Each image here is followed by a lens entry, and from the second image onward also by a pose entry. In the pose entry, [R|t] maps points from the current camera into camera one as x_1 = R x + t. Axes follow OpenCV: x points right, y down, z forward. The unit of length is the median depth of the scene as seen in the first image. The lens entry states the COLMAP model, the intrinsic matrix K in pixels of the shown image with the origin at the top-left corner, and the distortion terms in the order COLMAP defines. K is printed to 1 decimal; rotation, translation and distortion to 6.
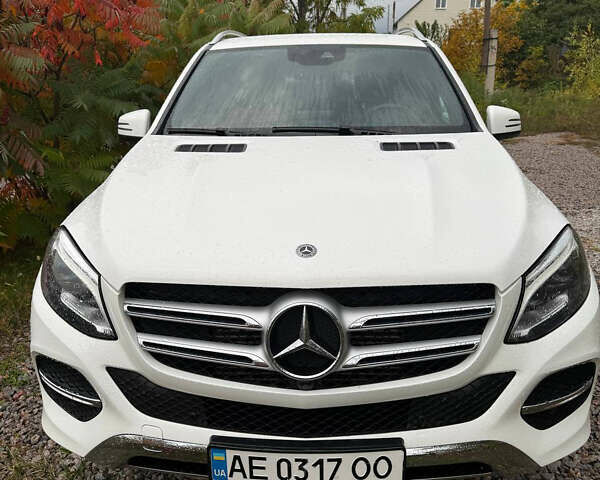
lens RADIAL K [[559.9, 0, 300.0], [0, 559.9, 240.0], [0, 0, 1]] dist [0.134251, -0.216345]
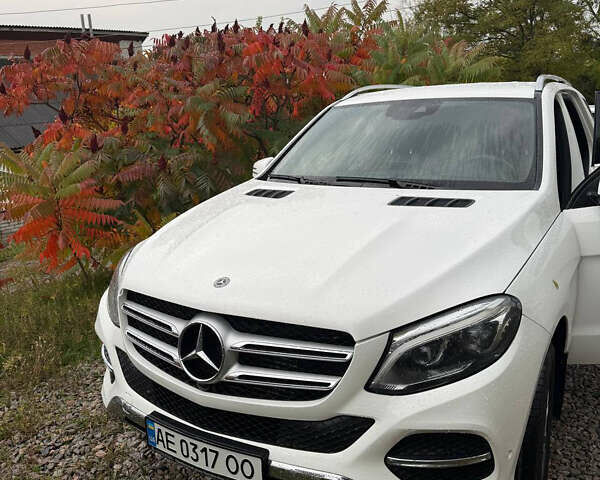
lens RADIAL K [[559.9, 0, 300.0], [0, 559.9, 240.0], [0, 0, 1]] dist [0.134251, -0.216345]
pose [[0.865831, 0.094542, -0.491323, 0.776960], [-0.119231, 0.992683, -0.019098, -0.072037], [0.485922, 0.075117, 0.870768, -0.032965]]
